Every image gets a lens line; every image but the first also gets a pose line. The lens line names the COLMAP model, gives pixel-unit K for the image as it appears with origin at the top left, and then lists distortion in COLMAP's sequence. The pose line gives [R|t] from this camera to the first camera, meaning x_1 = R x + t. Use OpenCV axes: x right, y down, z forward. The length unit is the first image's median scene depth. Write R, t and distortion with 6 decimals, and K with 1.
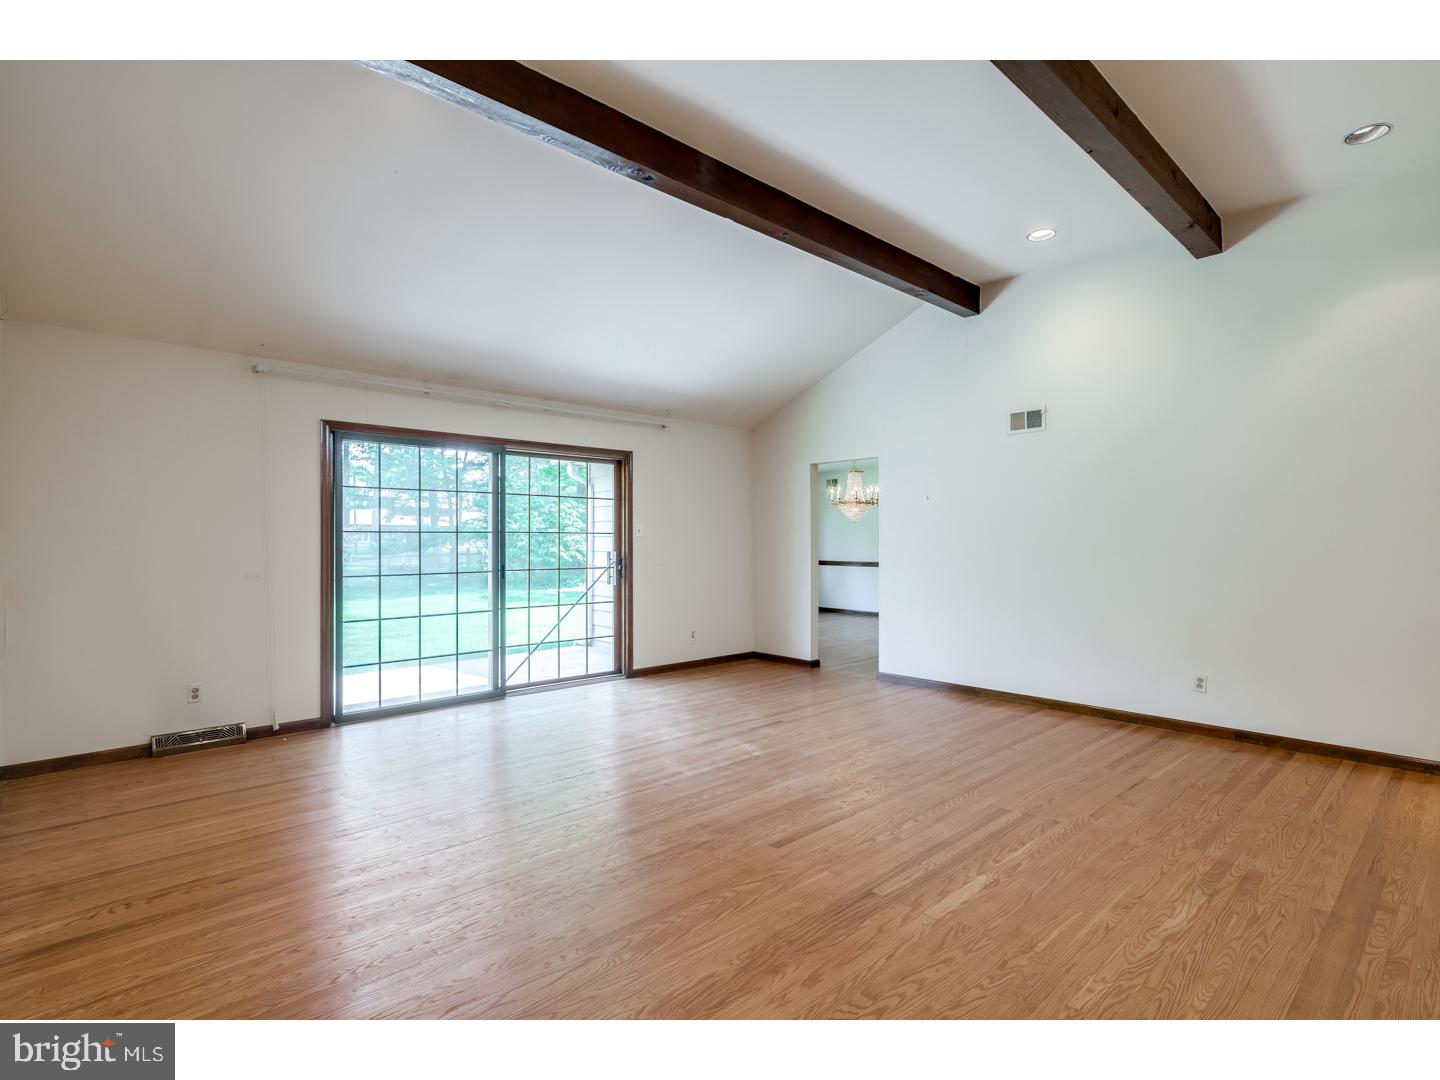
lens RADIAL K [[699.0, 0, 713.7], [0, 699.0, 497.3], [0, 0, 1]] dist [0.027077, -0.000127]
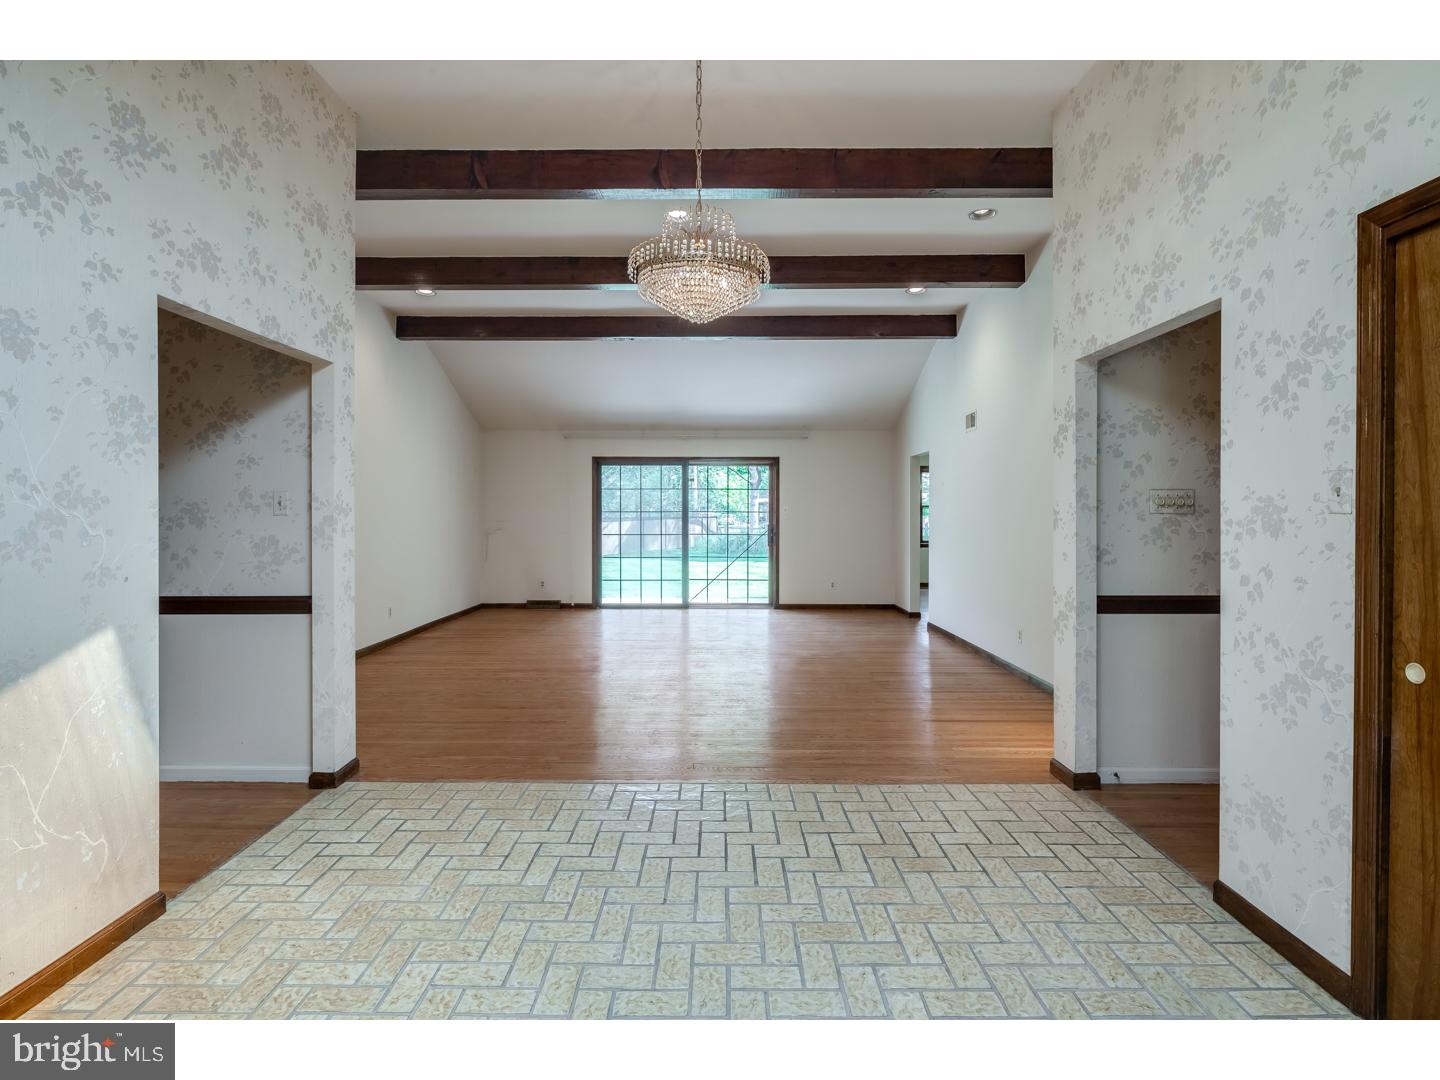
lens RADIAL K [[699.0, 0, 713.7], [0, 699.0, 497.3], [0, 0, 1]] dist [0.027077, -0.000127]
pose [[0.737025, -0.016404, -0.675667, 0.883687], [0.044428, 0.998719, 0.024216, -0.025211], [0.674404, -0.047866, 0.736809, -0.201261]]
